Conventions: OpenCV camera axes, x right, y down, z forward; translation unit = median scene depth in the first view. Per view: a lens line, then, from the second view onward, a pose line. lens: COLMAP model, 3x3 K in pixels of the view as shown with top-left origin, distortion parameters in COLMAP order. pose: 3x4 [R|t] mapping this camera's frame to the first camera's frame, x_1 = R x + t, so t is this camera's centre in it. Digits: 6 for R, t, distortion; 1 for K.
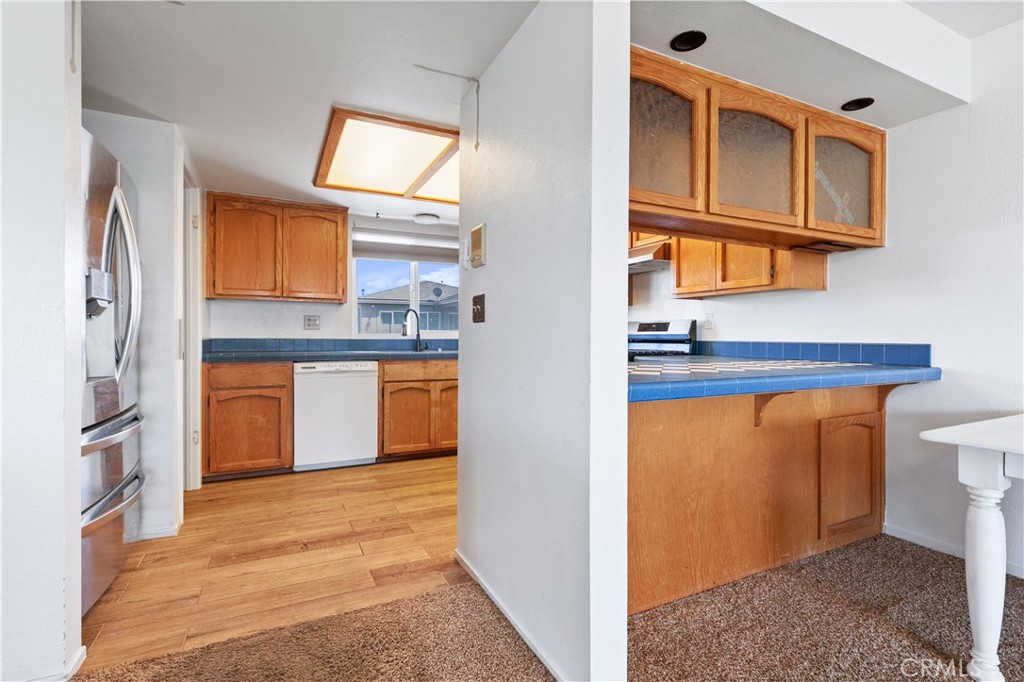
lens RADIAL K [[462.3, 0, 508.9], [0, 462.3, 337.0], [0, 0, 1]] dist [-0.000345, 0.000017]
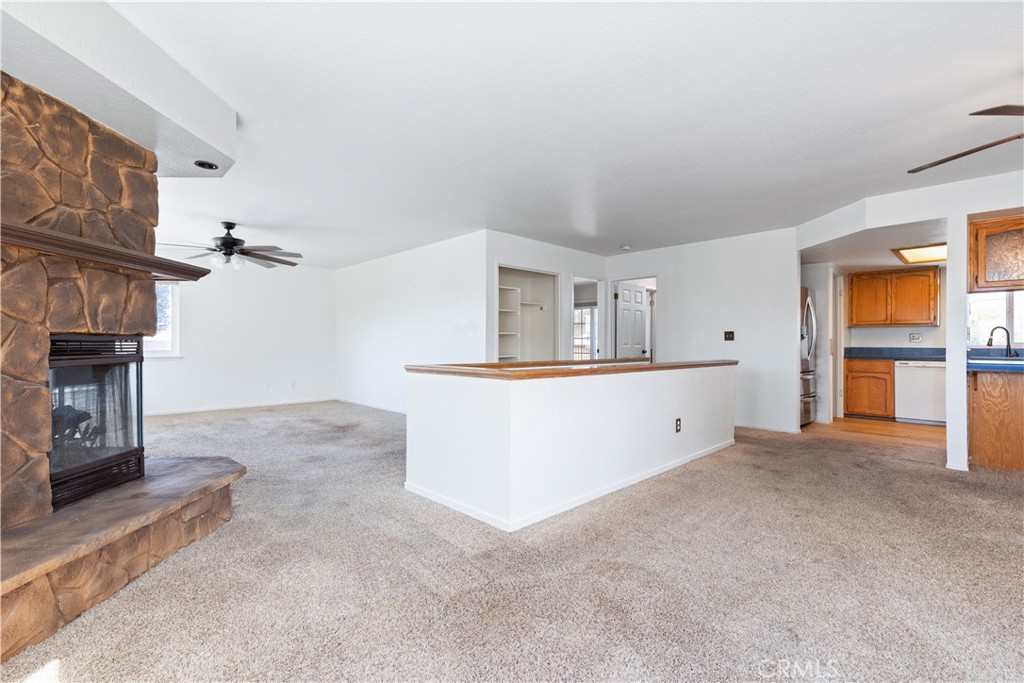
lens RADIAL K [[460.4, 0, 515.1], [0, 460.4, 344.2], [0, 0, 1]] dist [-0.003037, -0.000454]
pose [[0.304784, -0.002802, -0.952417, 0.793281], [-0.004946, 0.999978, -0.004525, 0.006442], [0.952409, 0.006089, 0.304763, -0.966850]]
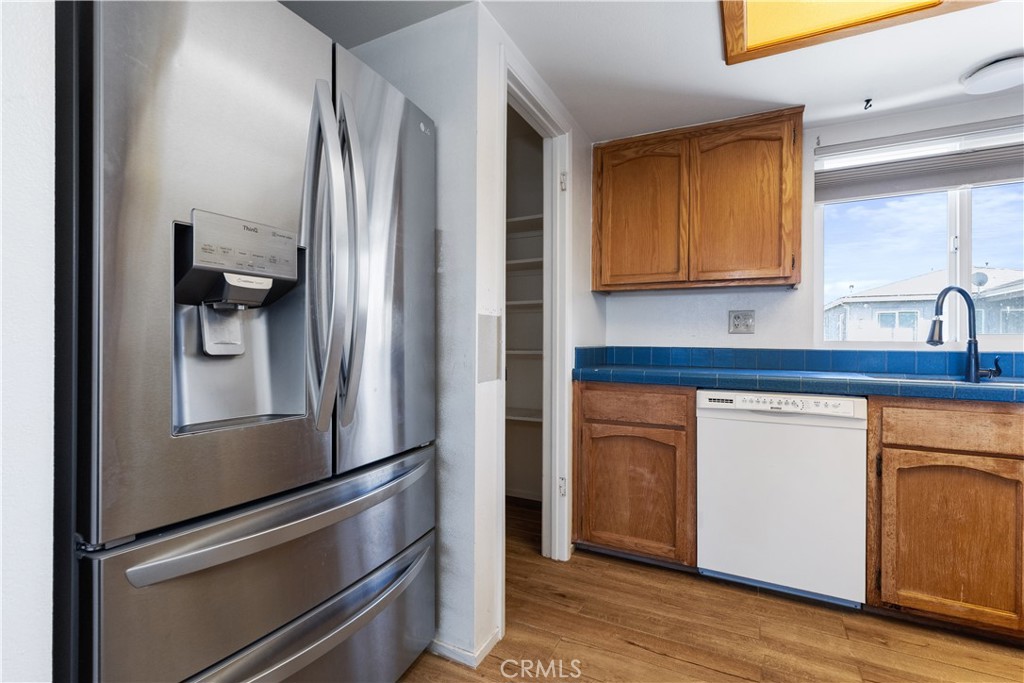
lens RADIAL K [[475.6, 0, 534.1], [0, 475.6, 340.6], [0, 0, 1]] dist [0.002951, -0.000390]
pose [[0.624858, 0.000330, -0.780738, -0.122999], [-0.006595, 0.999966, -0.004856, -0.001959], [0.780711, 0.008184, 0.624839, 0.456819]]
